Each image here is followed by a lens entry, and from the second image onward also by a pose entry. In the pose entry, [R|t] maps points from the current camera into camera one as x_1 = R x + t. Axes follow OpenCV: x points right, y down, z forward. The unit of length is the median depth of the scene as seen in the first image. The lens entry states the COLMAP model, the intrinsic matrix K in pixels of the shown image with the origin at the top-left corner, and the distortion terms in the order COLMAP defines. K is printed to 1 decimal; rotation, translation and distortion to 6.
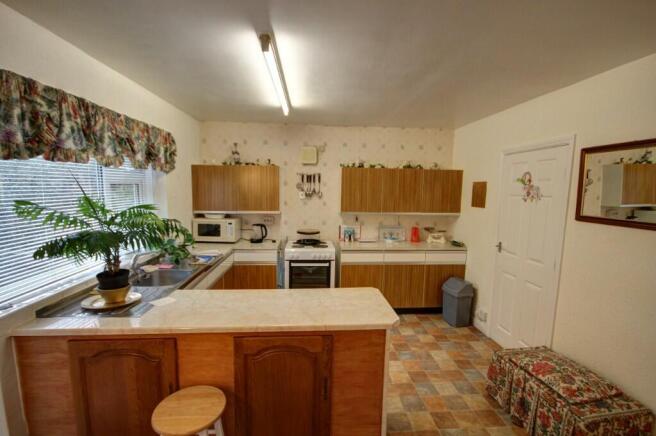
lens RADIAL K [[306.3, 0, 328.9], [0, 306.3, 221.4], [0, 0, 1]] dist [-0.000964, -0.002463]
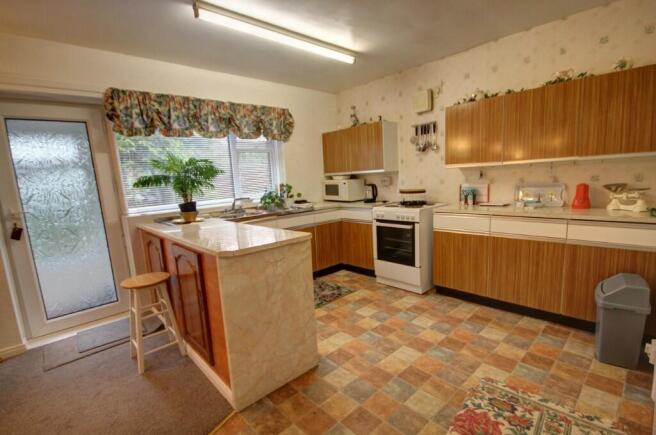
lens RADIAL K [[306.3, 0, 328.6], [0, 306.3, 221.9], [0, 0, 1]] dist [-0.000964, -0.002463]
pose [[0.623276, 0.065896, -0.779220, 0.489983], [-0.020078, 0.997463, 0.068292, 0.068762], [0.781744, -0.026920, 0.623018, 0.278162]]
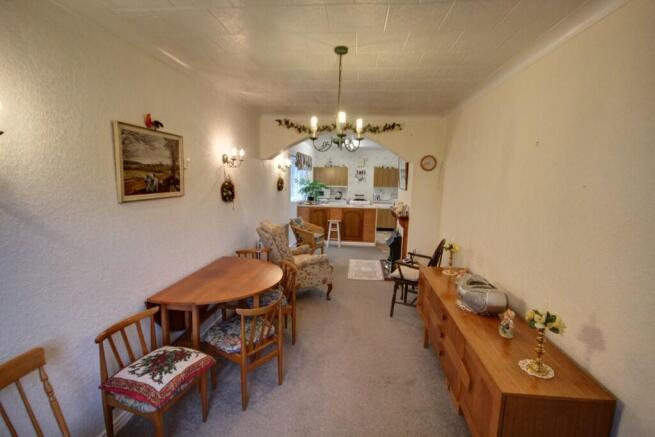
lens RADIAL K [[305.8, 0, 326.2], [0, 305.8, 217.5], [0, 0, 1]] dist [-0.000964, -0.002463]
pose [[0.983145, 0.027395, -0.180763, 0.117148], [-0.024691, 0.999547, 0.017190, 0.179881], [0.181152, -0.012437, 0.983376, -1.434963]]
